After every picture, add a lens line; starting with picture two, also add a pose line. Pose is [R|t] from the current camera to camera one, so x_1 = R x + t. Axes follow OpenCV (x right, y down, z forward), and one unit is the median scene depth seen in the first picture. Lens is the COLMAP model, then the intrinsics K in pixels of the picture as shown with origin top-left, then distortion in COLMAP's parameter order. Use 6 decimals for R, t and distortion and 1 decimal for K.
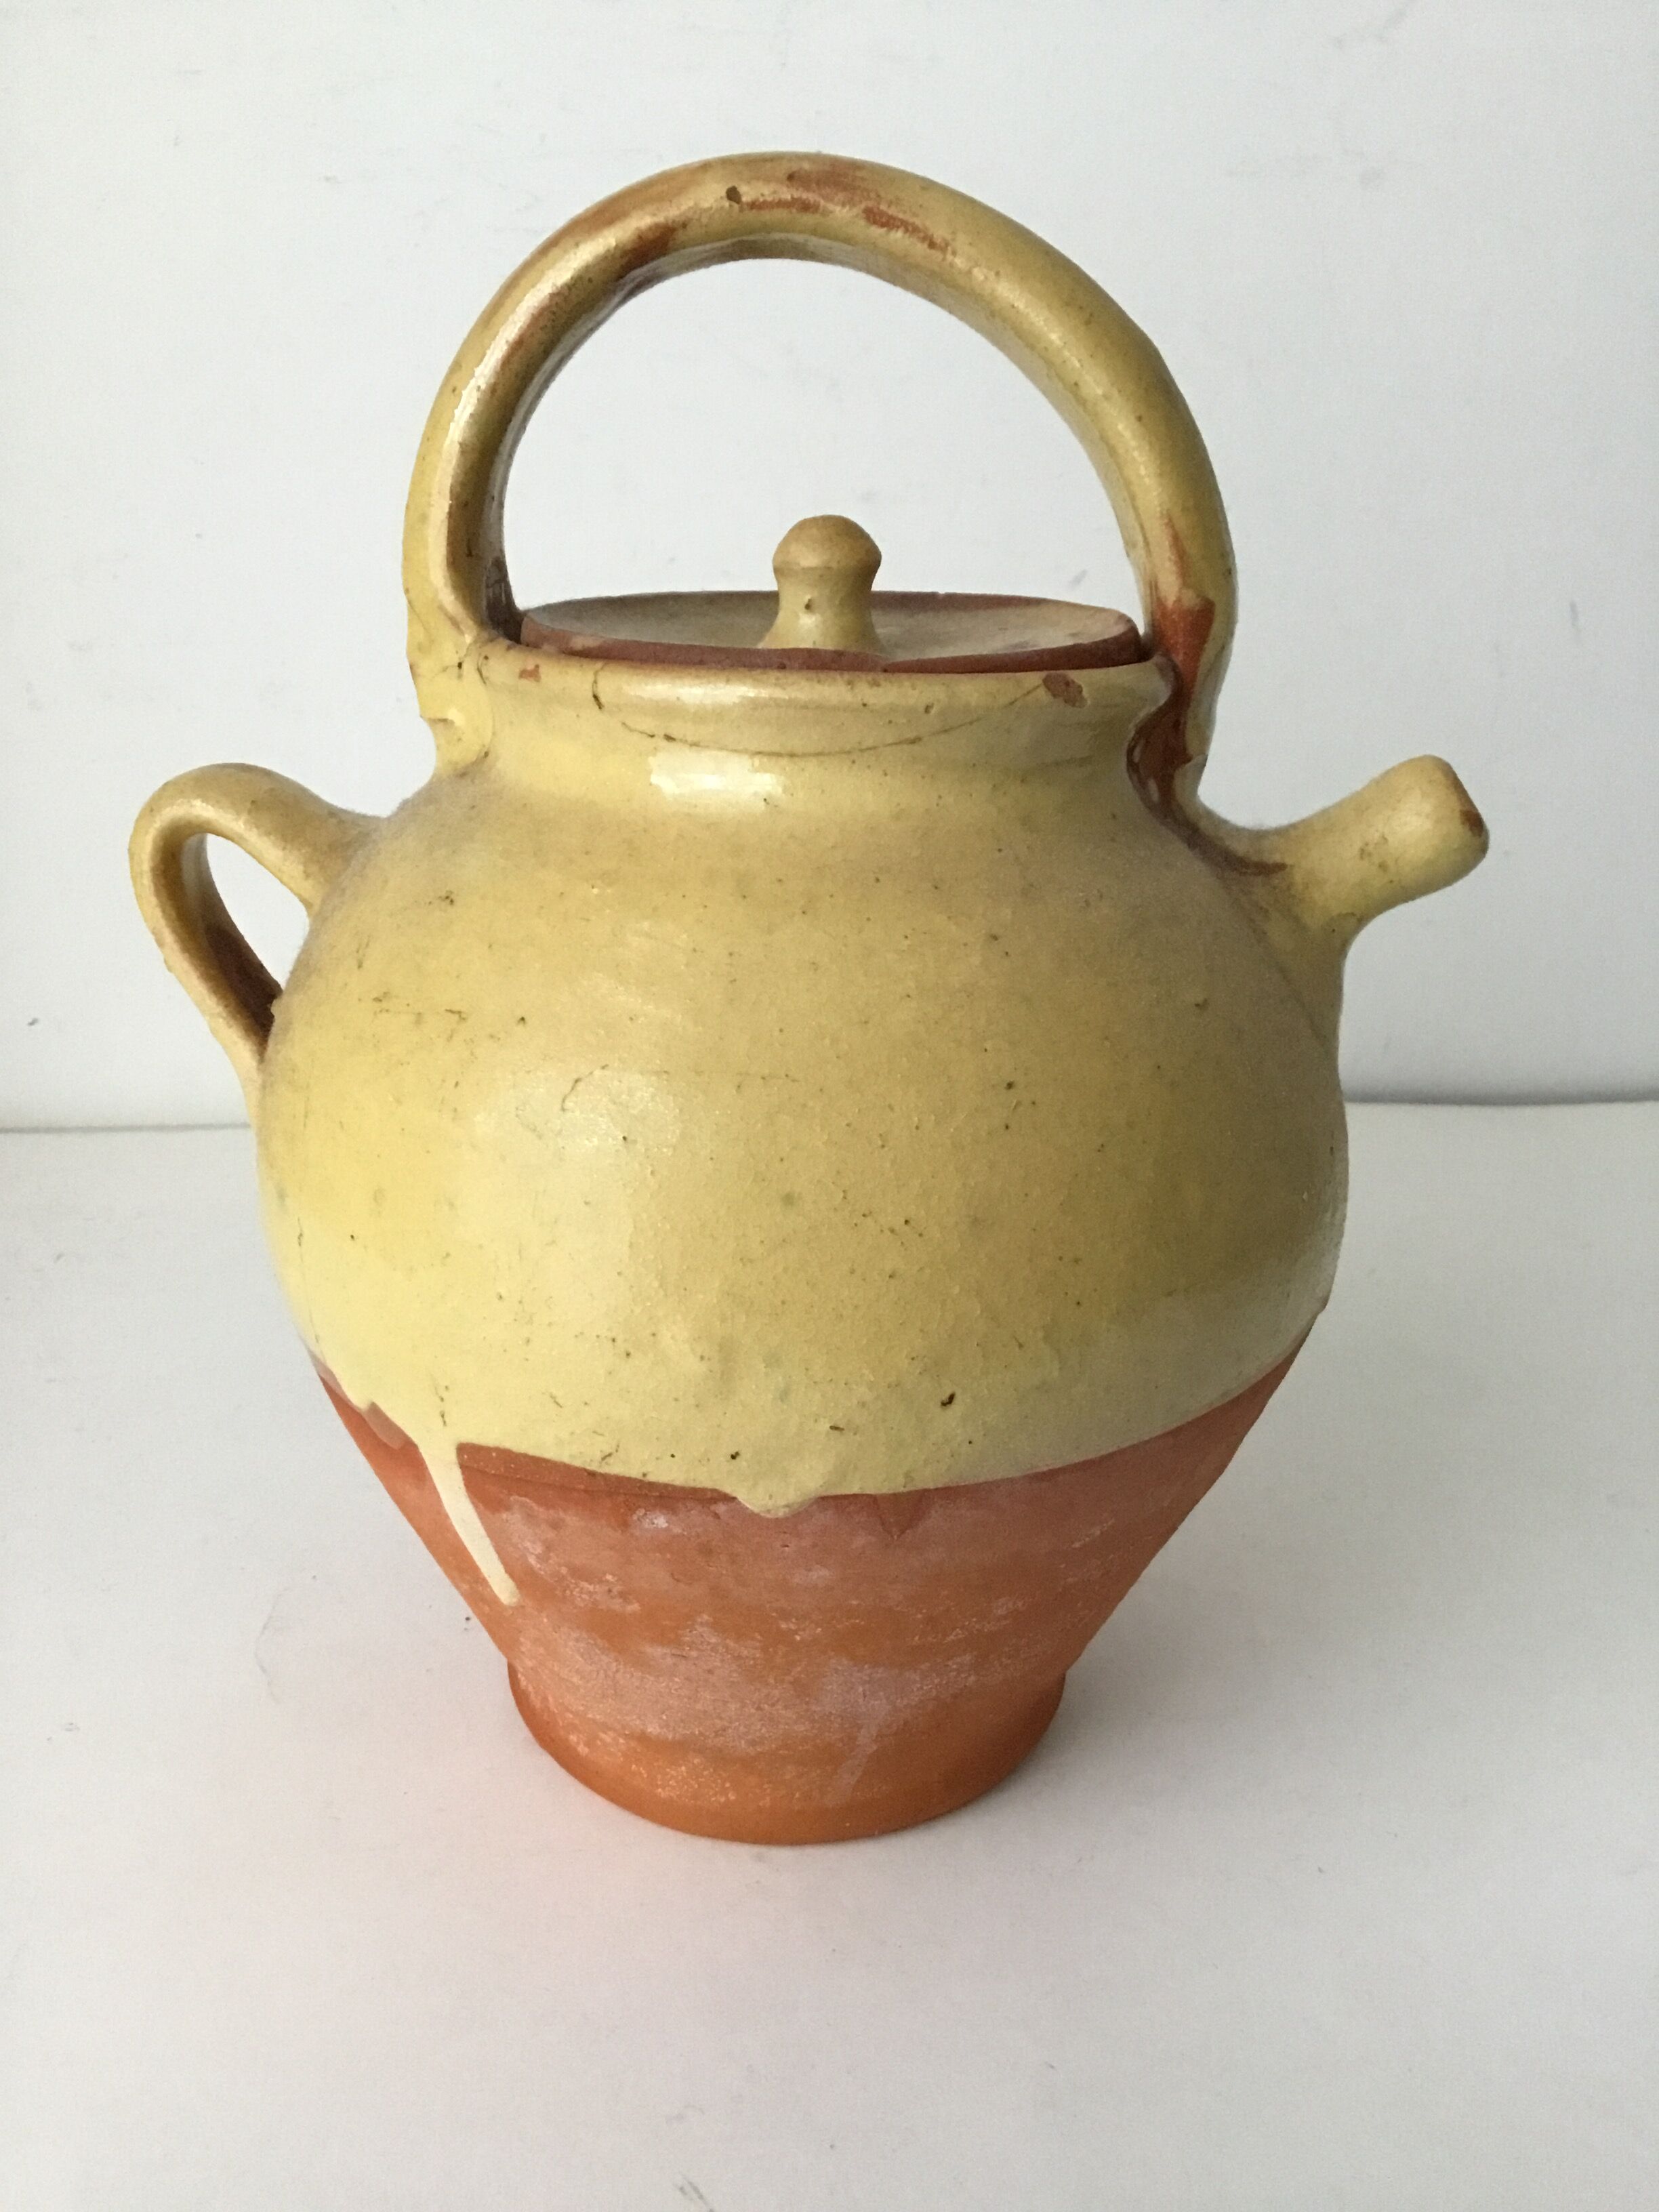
lens RADIAL K [[2192.5, 0, 894.4], [0, 2192.5, 1060.4], [0, 0, 1]] dist [0.099305, -0.281152]
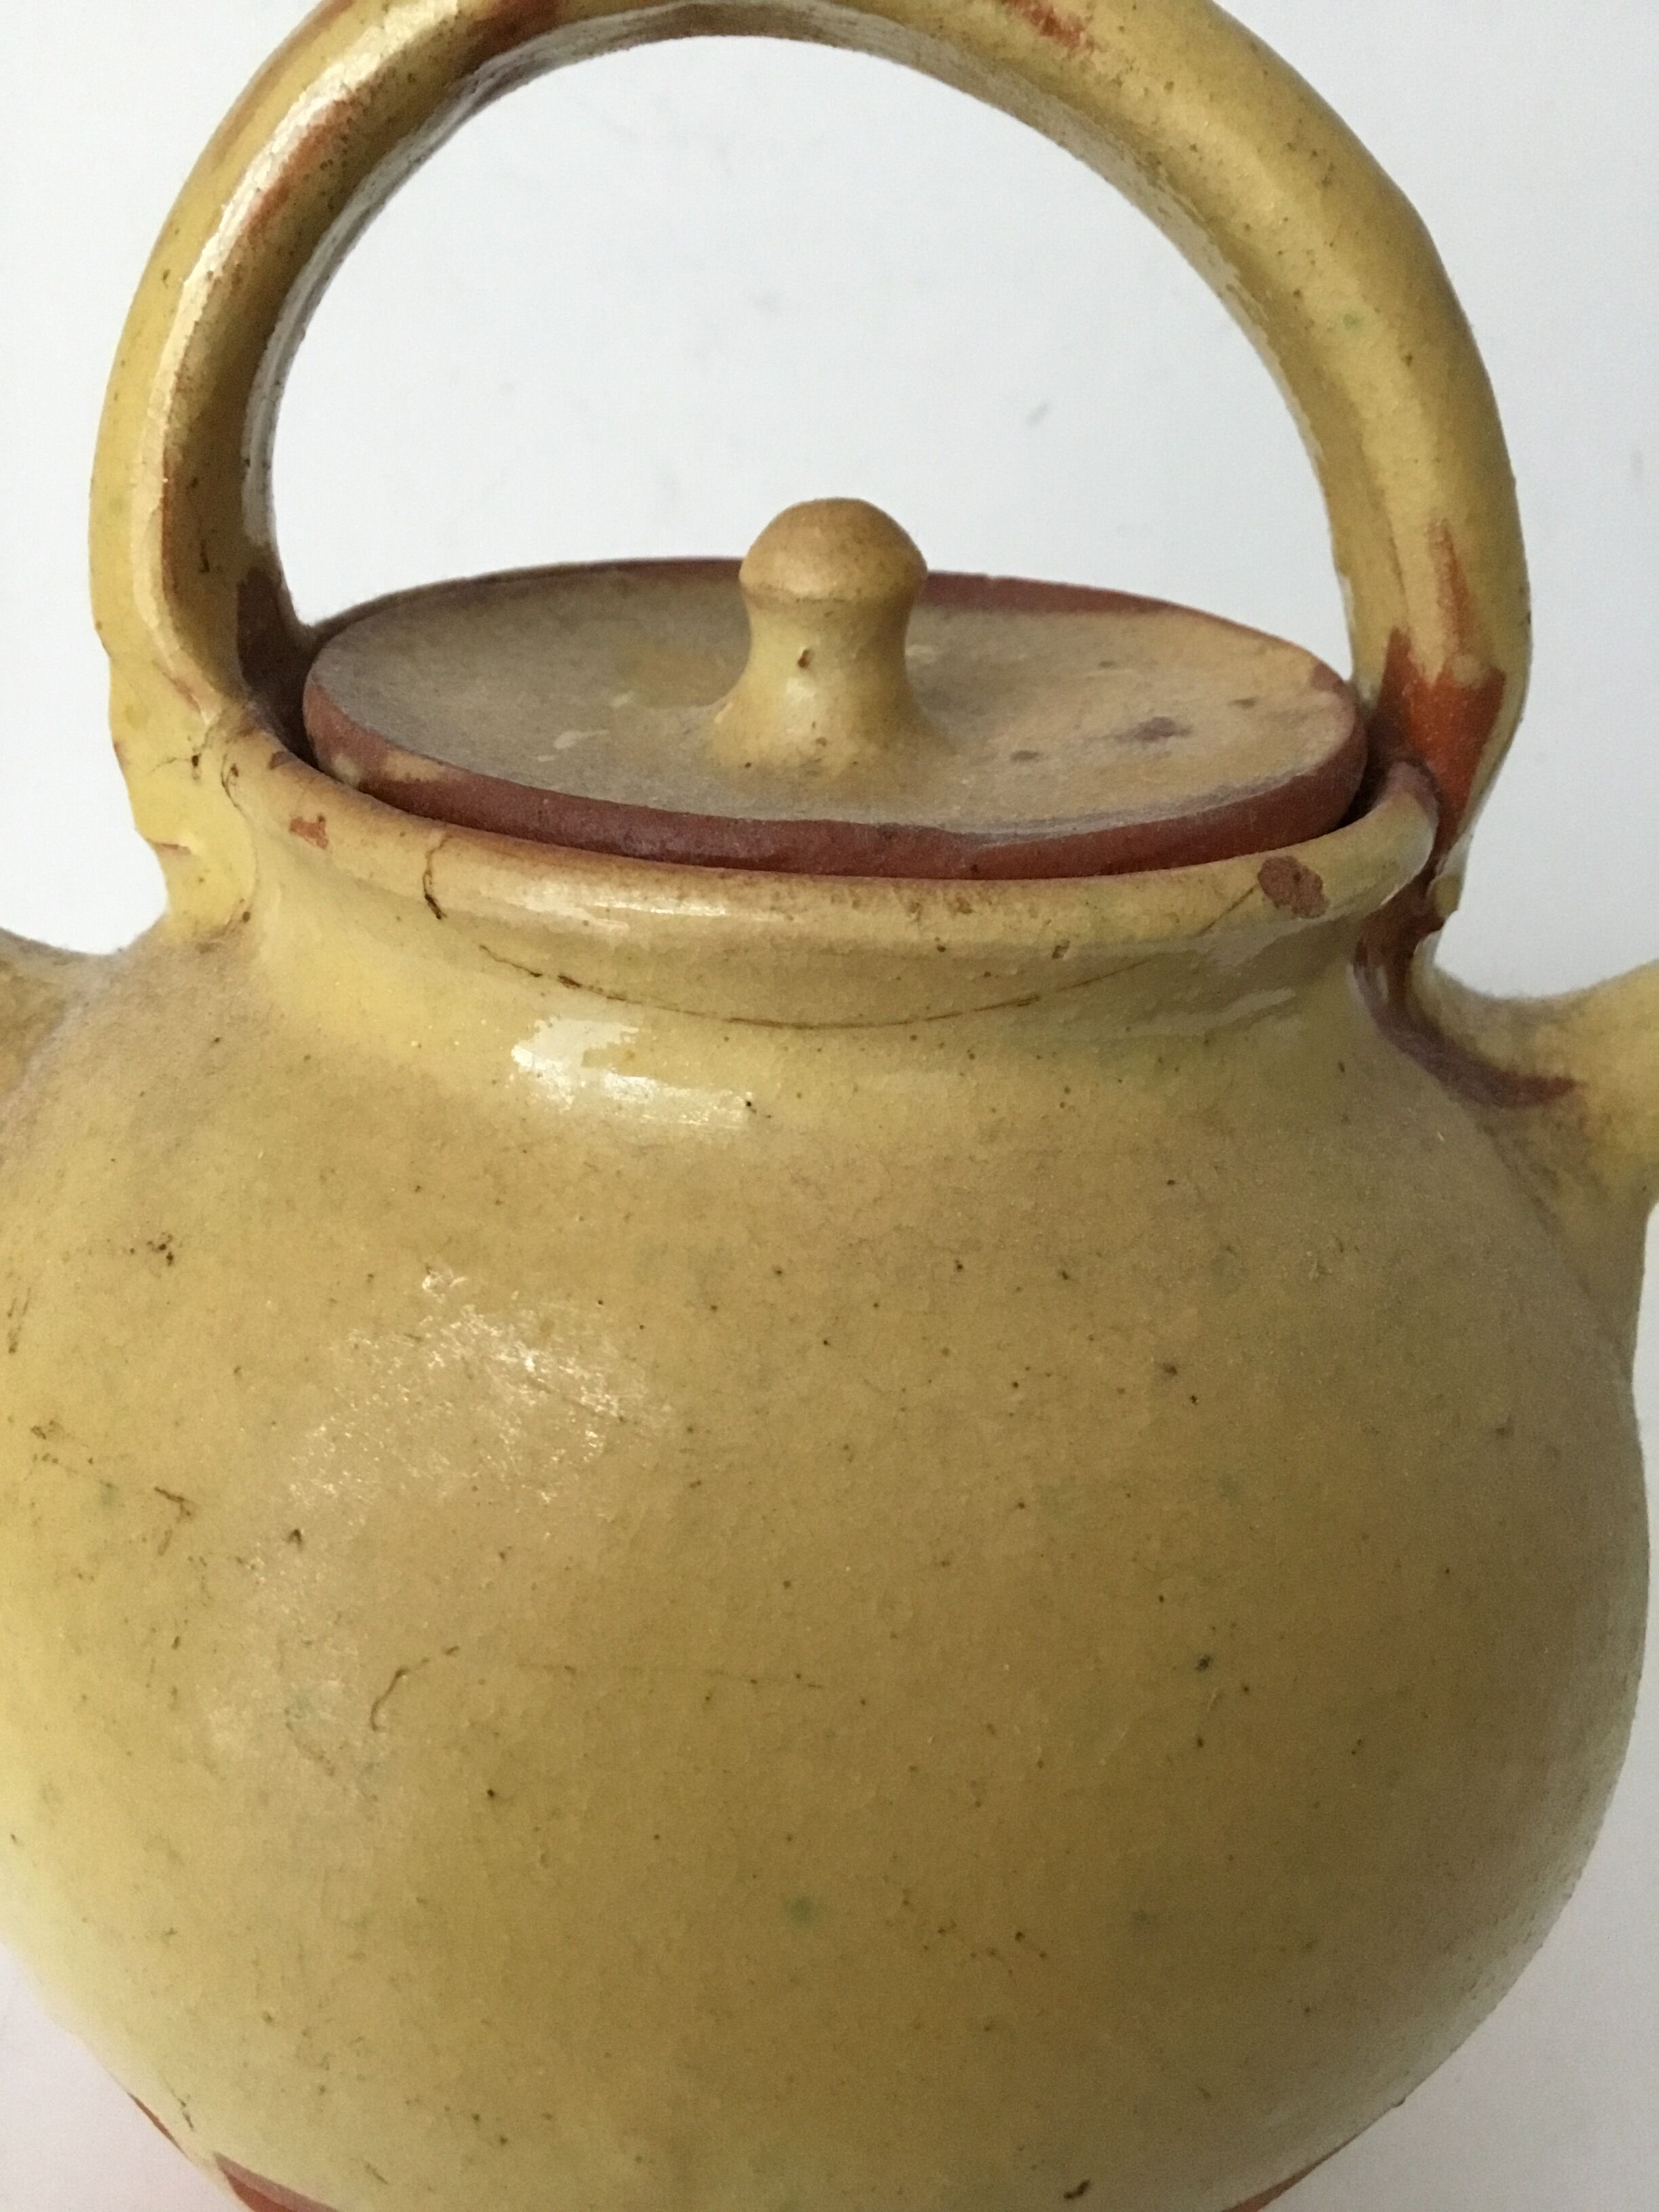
lens RADIAL K [[2192.5, 0, 894.4], [0, 2192.5, 1060.4], [0, 0, 1]] dist [0.099305, -0.281152]
pose [[0.998575, 0.002841, 0.053297, -0.048834], [-0.009312, 0.992540, 0.121561, -0.184052], [-0.052554, -0.121884, 0.991152, 0.437033]]
